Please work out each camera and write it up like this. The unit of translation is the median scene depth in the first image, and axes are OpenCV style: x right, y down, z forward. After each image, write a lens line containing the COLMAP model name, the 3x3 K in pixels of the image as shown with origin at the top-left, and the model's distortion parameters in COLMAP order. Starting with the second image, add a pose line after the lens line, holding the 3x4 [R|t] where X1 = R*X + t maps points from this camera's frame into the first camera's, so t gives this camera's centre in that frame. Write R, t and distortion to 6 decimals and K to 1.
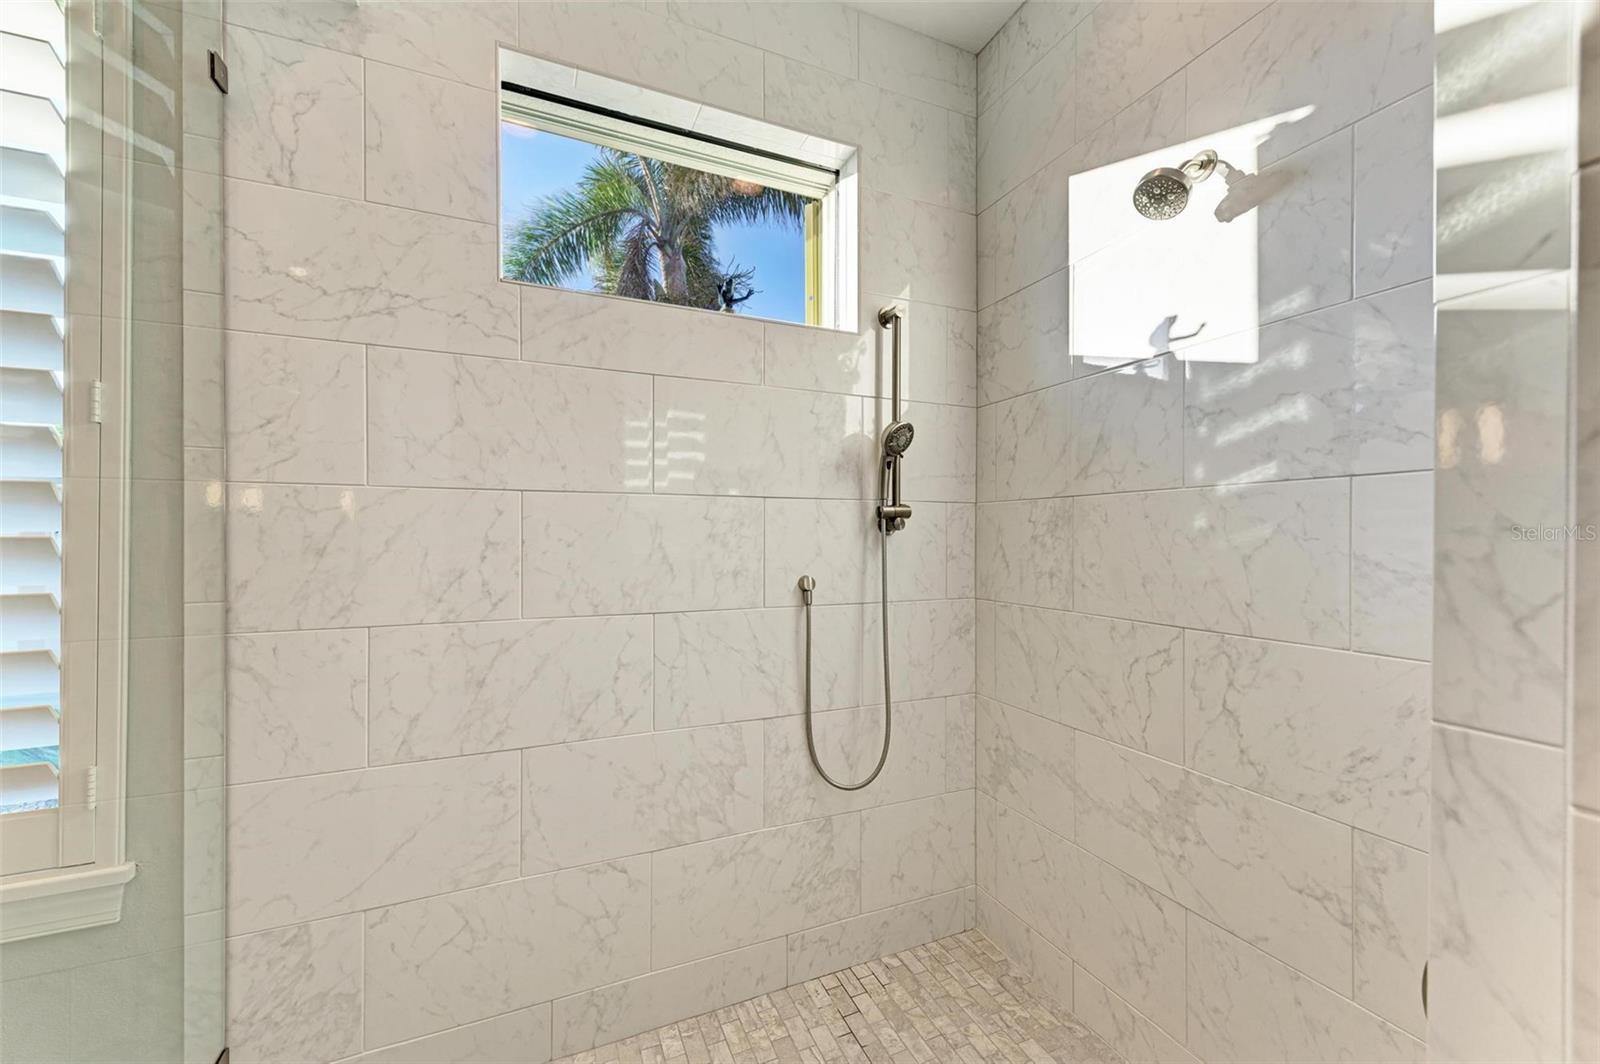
lens RADIAL K [[628.9, 0, 801.0], [0, 628.9, 543.6], [0, 0, 1]] dist [0.024443, -0.008035]
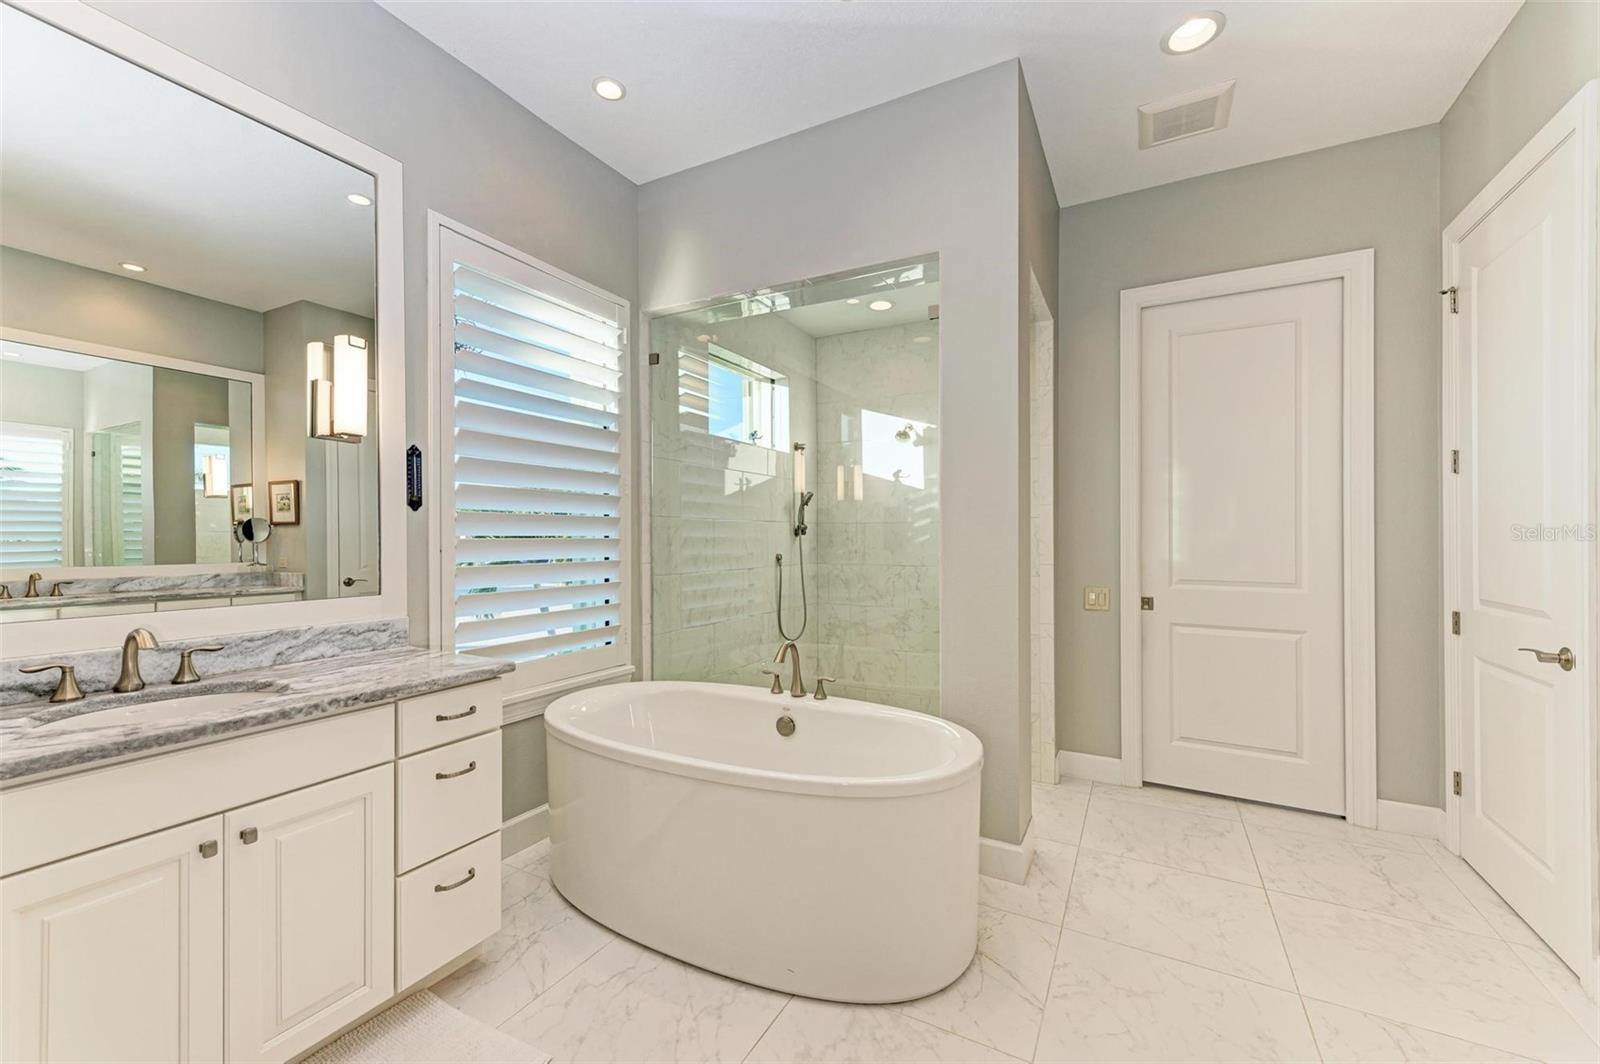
lens RADIAL K [[613.4, 0, 802.2], [0, 613.4, 538.0], [0, 0, 1]] dist [0.023442, -0.007264]
pose [[0.796714, 0.002181, 0.604353, -1.469631], [0.001912, 0.999979, -0.006129, 0.005424], [-0.604354, 0.006038, 0.796693, -1.023810]]
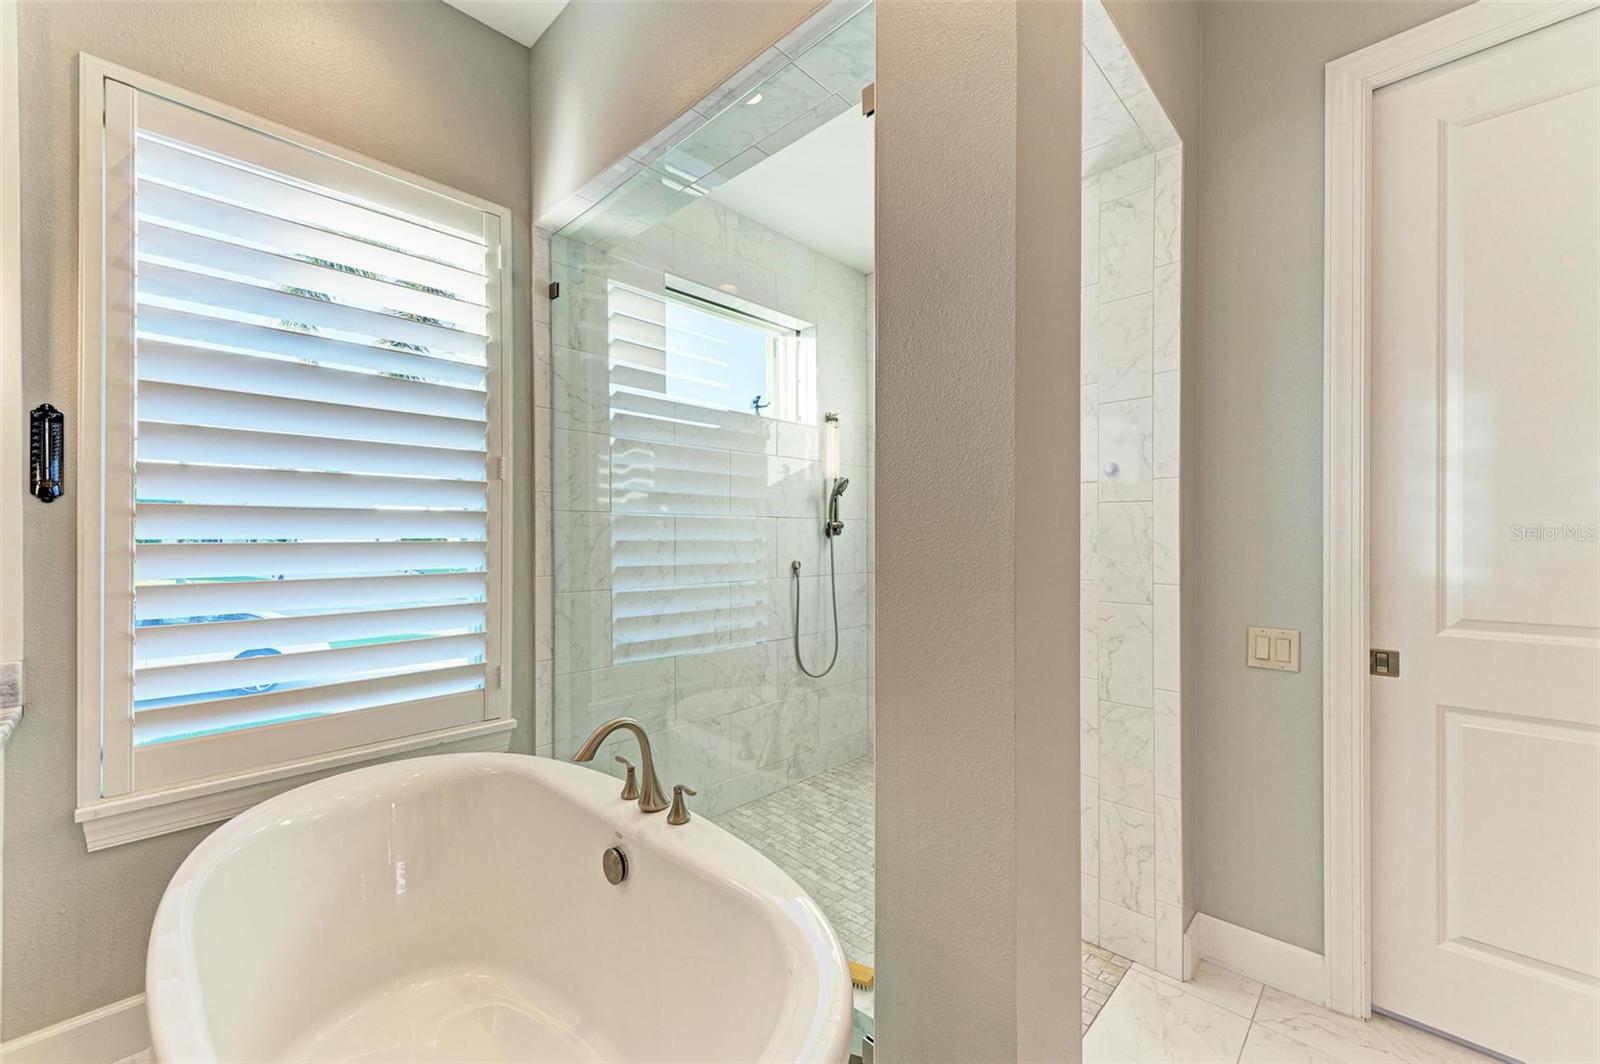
lens RADIAL K [[621.3, 0, 801.6], [0, 621.3, 547.9], [0, 0, 1]] dist [0.003106, 0.000147]
pose [[0.924770, -0.008799, 0.380425, -0.711716], [0.007343, 0.999959, 0.005278, 0.005003], [-0.380456, -0.002088, 0.924797, -0.714316]]
